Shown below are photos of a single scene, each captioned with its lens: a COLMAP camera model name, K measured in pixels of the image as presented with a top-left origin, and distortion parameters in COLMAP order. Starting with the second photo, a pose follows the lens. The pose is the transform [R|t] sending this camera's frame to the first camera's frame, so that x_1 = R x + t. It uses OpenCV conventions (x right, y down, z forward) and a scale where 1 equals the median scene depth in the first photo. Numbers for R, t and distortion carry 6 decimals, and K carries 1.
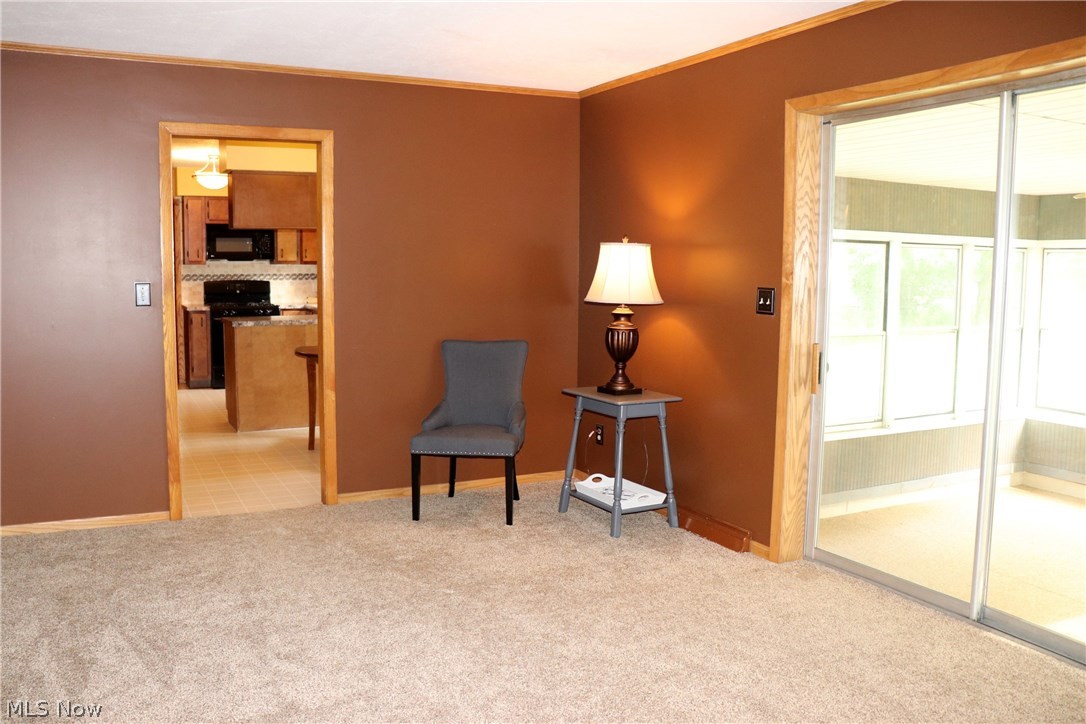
lens RADIAL K [[917.0, 0, 543.0], [0, 917.0, 362.0], [0, 0, 1]] dist [-0.175000, 0.182500]
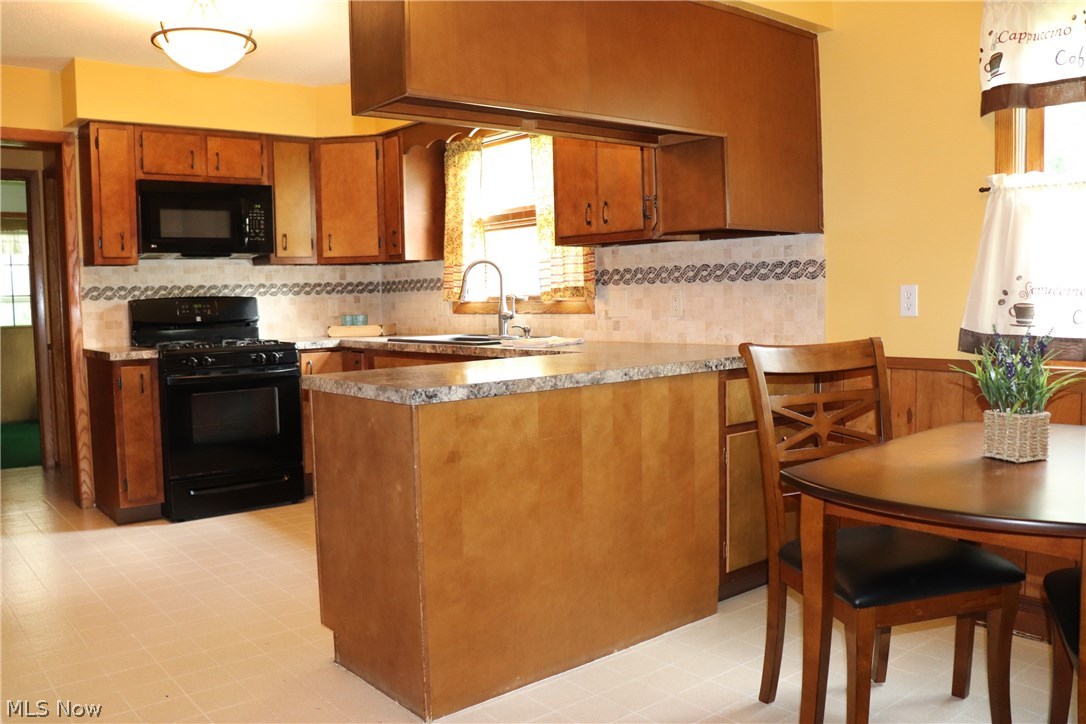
lens RADIAL K [[917.0, 0, 543.0], [0, 917.0, 362.0], [0, 0, 1]] dist [-0.175000, 0.182500]
pose [[0.979221, -0.042646, 0.198262, -0.252082], [0.049615, 0.998308, -0.030315, -0.029325], [-0.196634, 0.039522, 0.979680, 0.472626]]
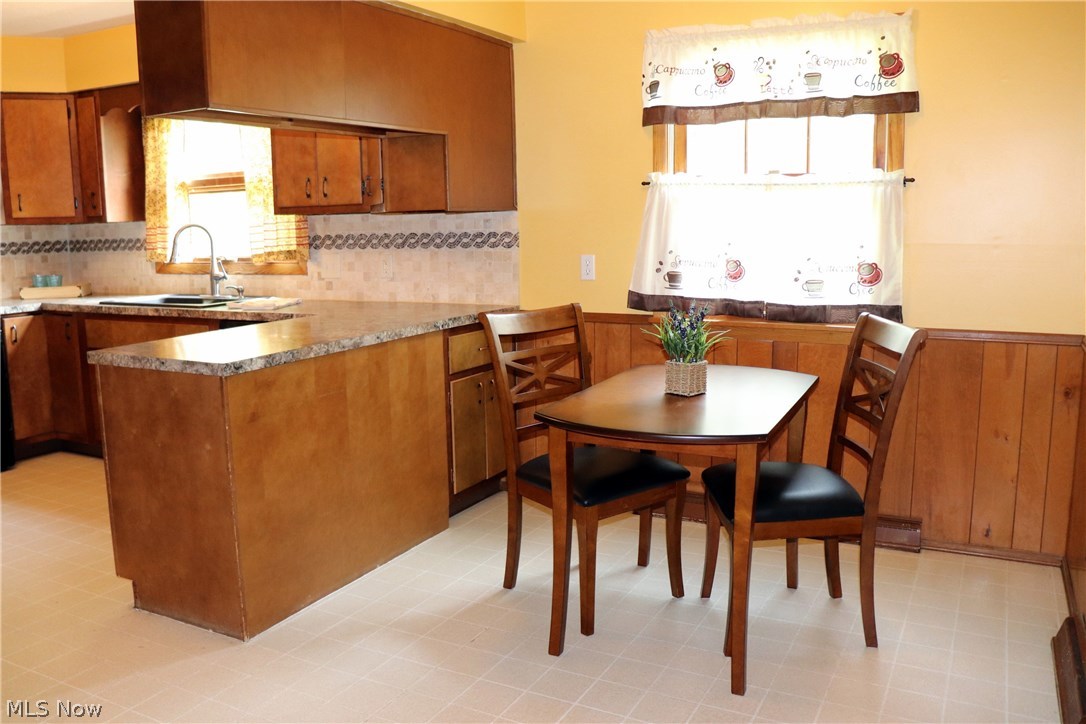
lens RADIAL K [[917.0, 0, 543.0], [0, 917.0, 362.0], [0, 0, 1]] dist [-0.175000, 0.182500]
pose [[0.822058, -0.105421, 0.559560, -0.308357], [0.079518, 0.994336, 0.070512, -0.042158], [-0.563825, -0.013470, 0.825785, 0.432119]]
